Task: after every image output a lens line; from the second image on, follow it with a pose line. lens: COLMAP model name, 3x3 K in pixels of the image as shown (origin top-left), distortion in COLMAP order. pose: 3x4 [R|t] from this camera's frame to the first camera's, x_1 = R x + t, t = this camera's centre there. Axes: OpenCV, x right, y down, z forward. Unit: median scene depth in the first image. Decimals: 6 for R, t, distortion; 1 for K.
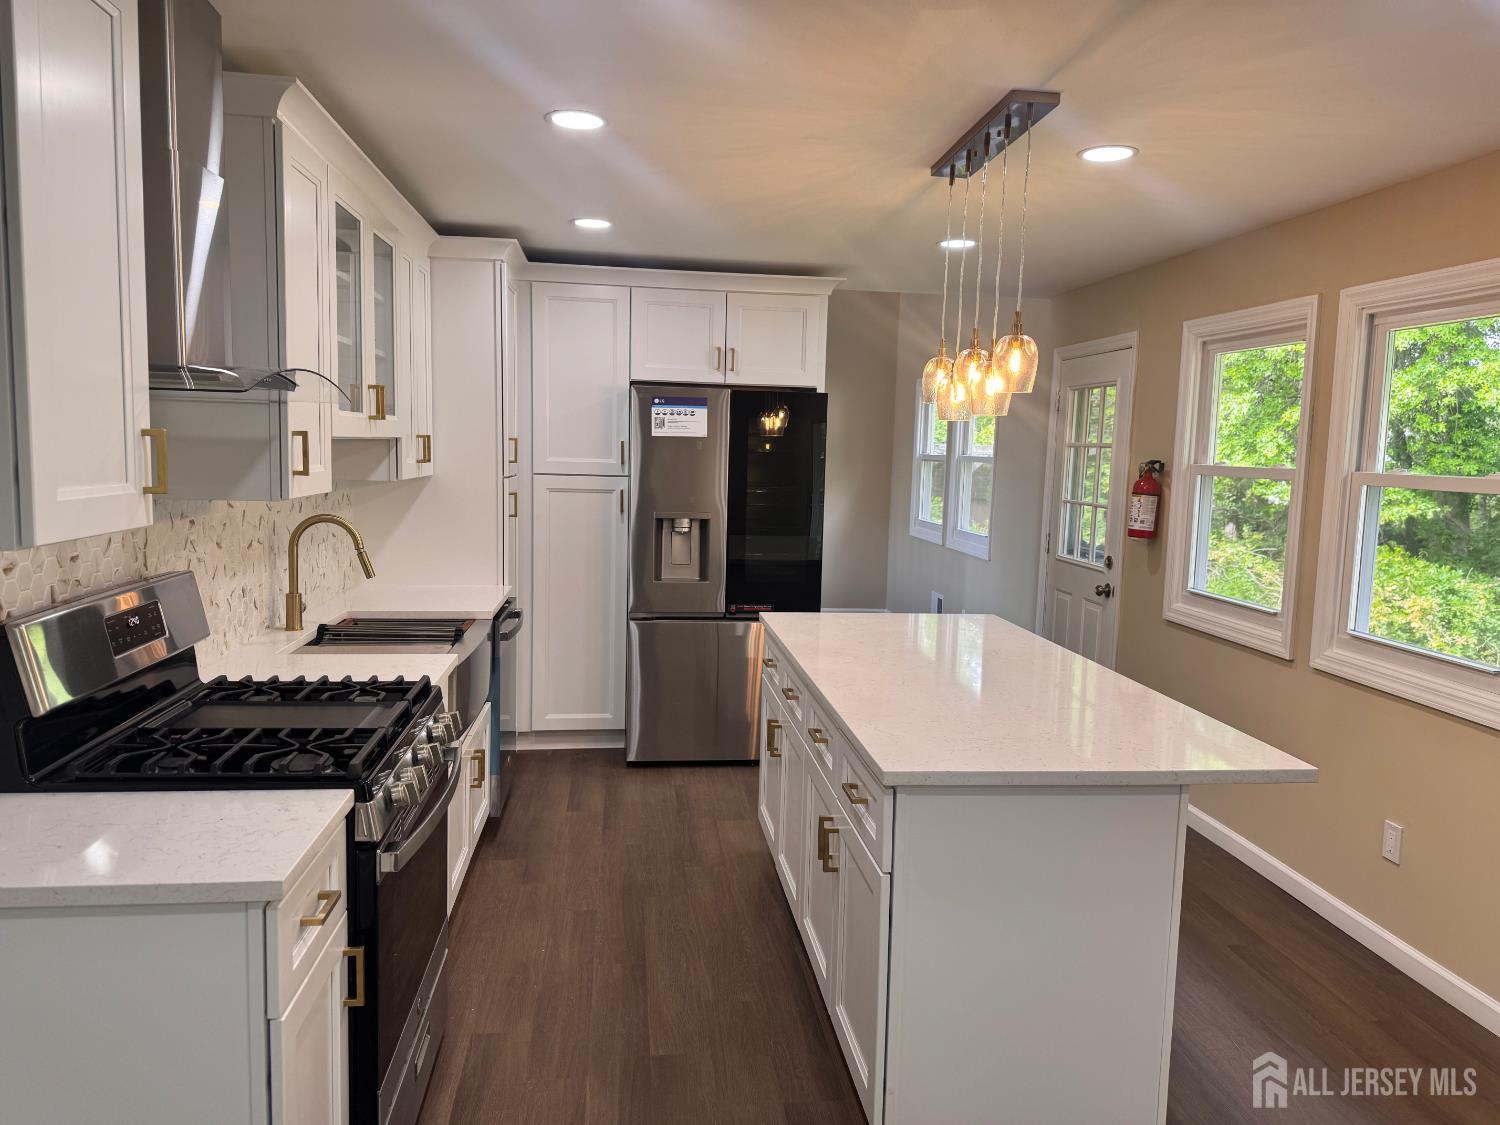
lens RADIAL K [[1064.1, 0, 750.0], [0, 1064.1, 562.5], [0, 0, 1]] dist [0.098729, 0.000096]
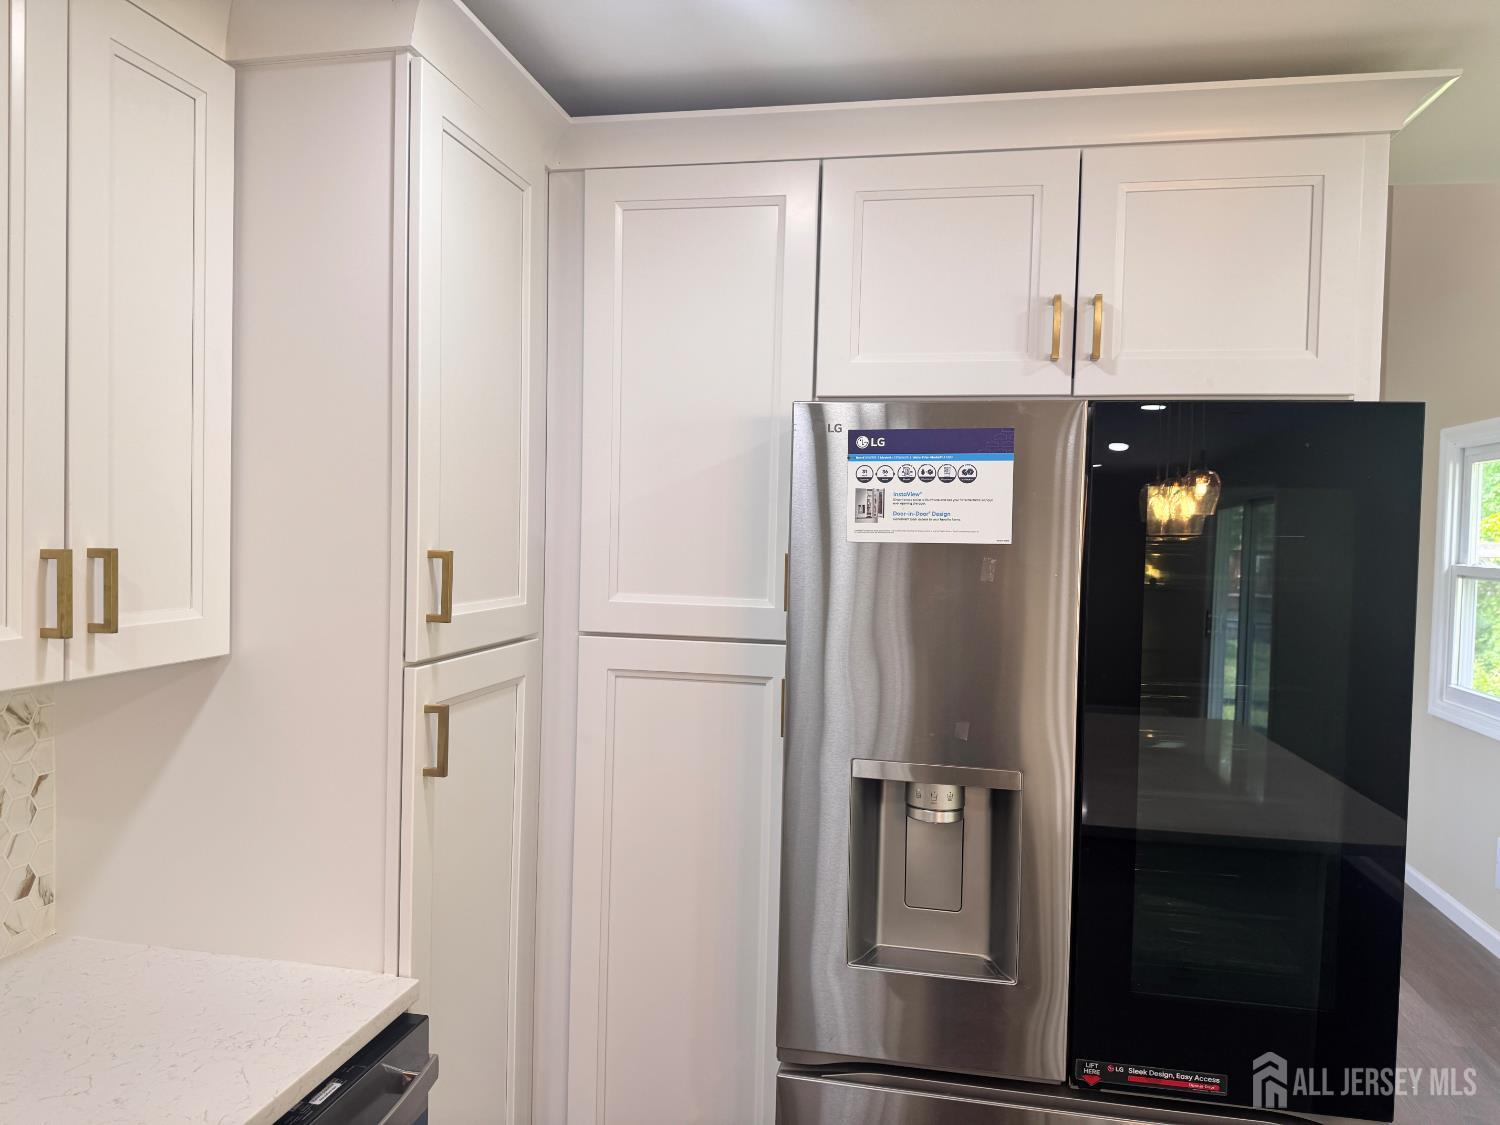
lens RADIAL K [[1047.3, 0, 745.8], [0, 1047.3, 554.9], [0, 0, 1]] dist [0.022647, -0.000895]
pose [[0.945965, 0.007036, -0.324191, -0.012790], [-0.036542, 0.995709, -0.085015, -0.082866], [0.322202, 0.092268, 0.942164, 0.655005]]
